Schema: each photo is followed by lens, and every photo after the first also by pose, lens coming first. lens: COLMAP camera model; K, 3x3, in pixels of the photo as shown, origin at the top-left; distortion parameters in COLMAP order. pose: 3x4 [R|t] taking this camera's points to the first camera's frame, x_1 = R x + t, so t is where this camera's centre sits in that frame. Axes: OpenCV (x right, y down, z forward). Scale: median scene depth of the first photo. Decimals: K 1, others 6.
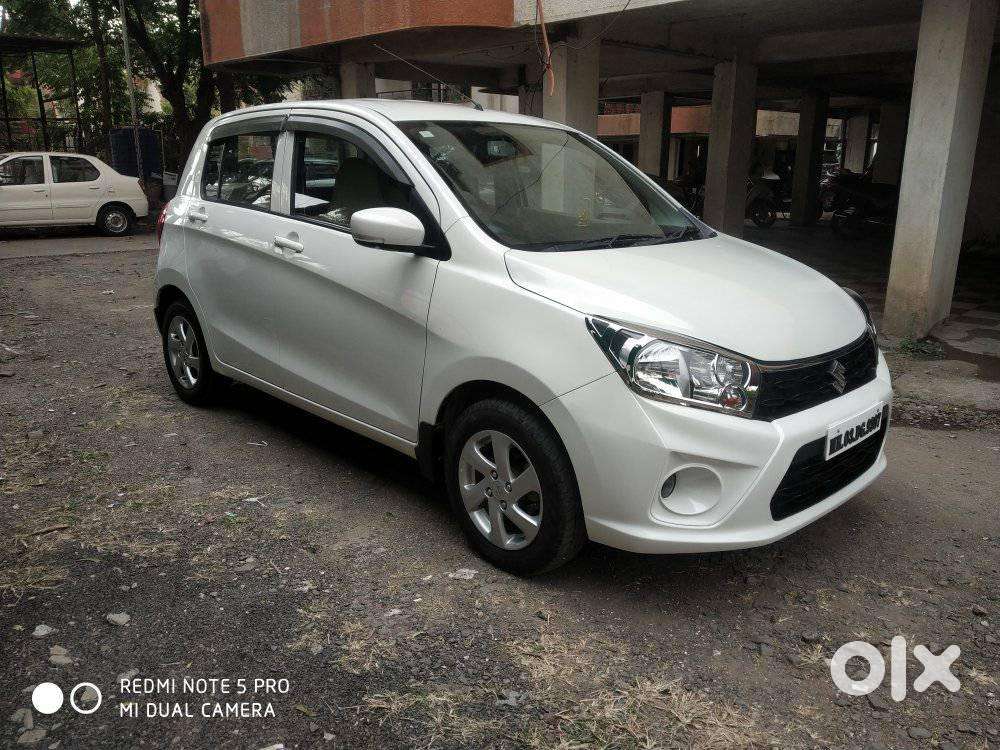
lens RADIAL K [[779.7, 0, 502.6], [0, 779.7, 373.3], [0, 0, 1]] dist [0.048598, -0.066701]
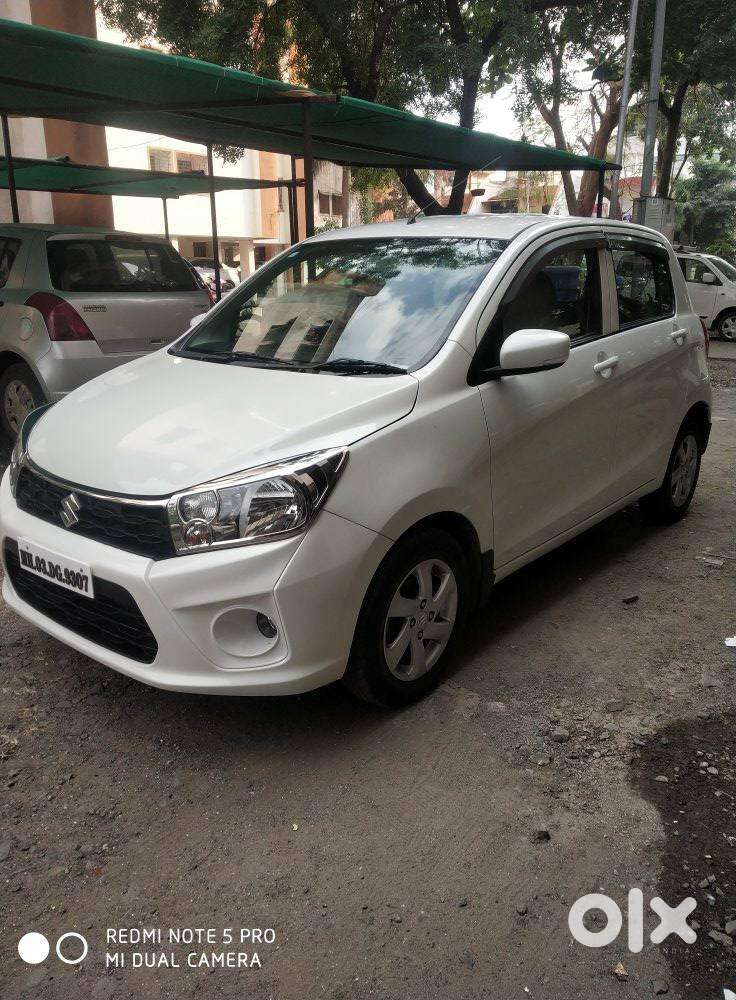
lens RADIAL K [[778.7, 0, 358.7], [0, 778.7, 500.5], [0, 0, 1]] dist [0.055766, -0.079738]
pose [[0.100887, 0.274823, -0.956187, 1.322419], [-0.249559, 0.937354, 0.243079, -0.312899], [0.963090, 0.214102, 0.163151, 1.146416]]
